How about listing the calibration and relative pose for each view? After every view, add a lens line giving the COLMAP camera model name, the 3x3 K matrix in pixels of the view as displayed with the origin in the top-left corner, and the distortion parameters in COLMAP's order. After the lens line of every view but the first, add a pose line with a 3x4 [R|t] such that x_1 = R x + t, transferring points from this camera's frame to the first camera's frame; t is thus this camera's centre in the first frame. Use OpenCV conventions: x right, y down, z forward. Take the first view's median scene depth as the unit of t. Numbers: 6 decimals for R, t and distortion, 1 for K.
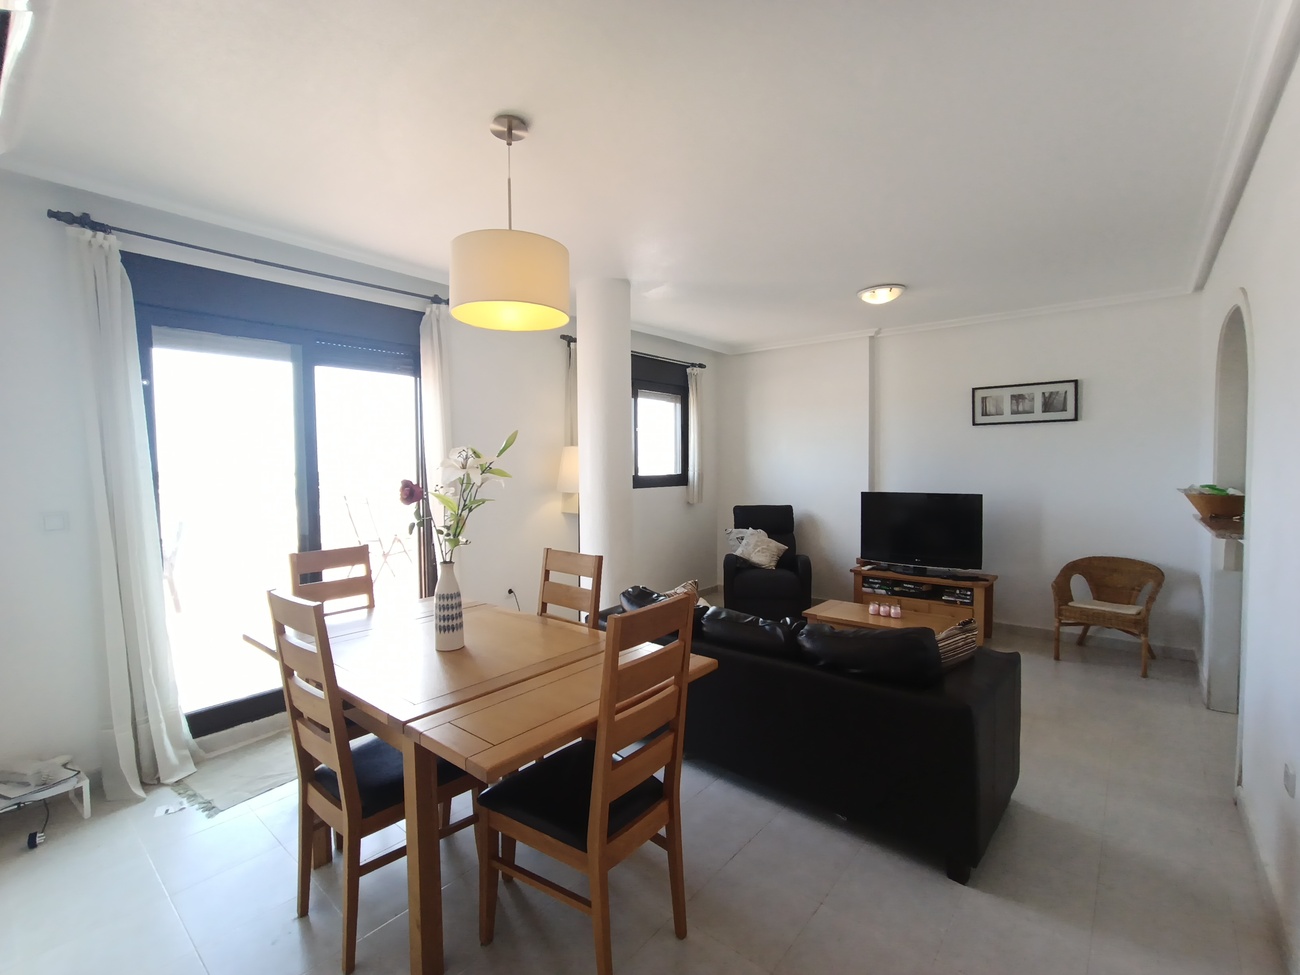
lens RADIAL K [[597.4, 0, 630.9], [0, 597.4, 484.8], [0, 0, 1]] dist [-0.028656, 0.018799]
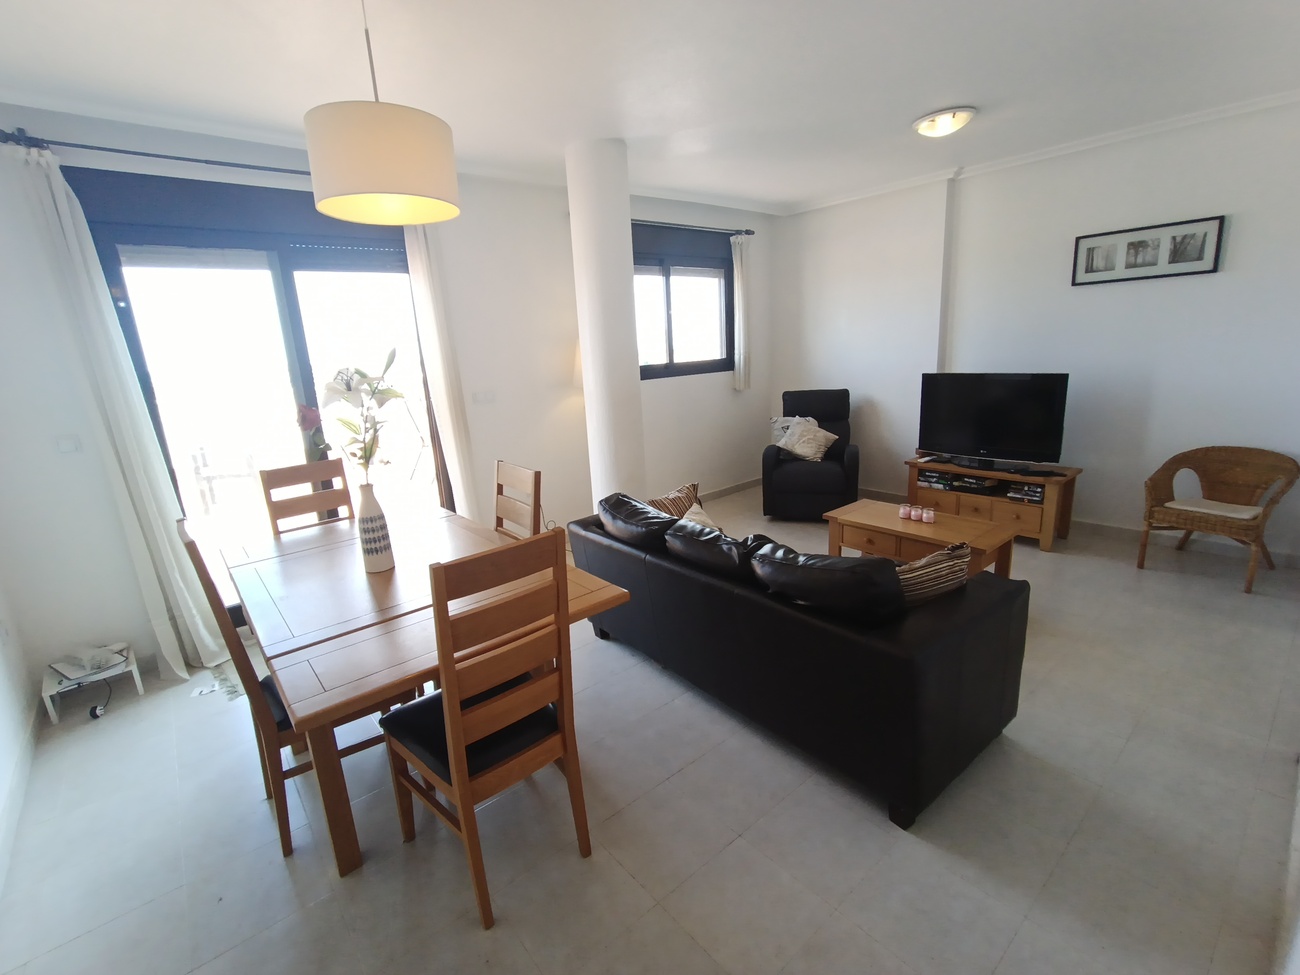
lens RADIAL K [[592.7, 0, 632.2], [0, 592.7, 486.3], [0, 0, 1]] dist [-0.019023, 0.009933]
pose [[0.983936, -0.004529, -0.178466, 0.138521], [0.041284, 0.978352, 0.202786, -0.021634], [0.173684, -0.206897, 0.962823, 0.069616]]
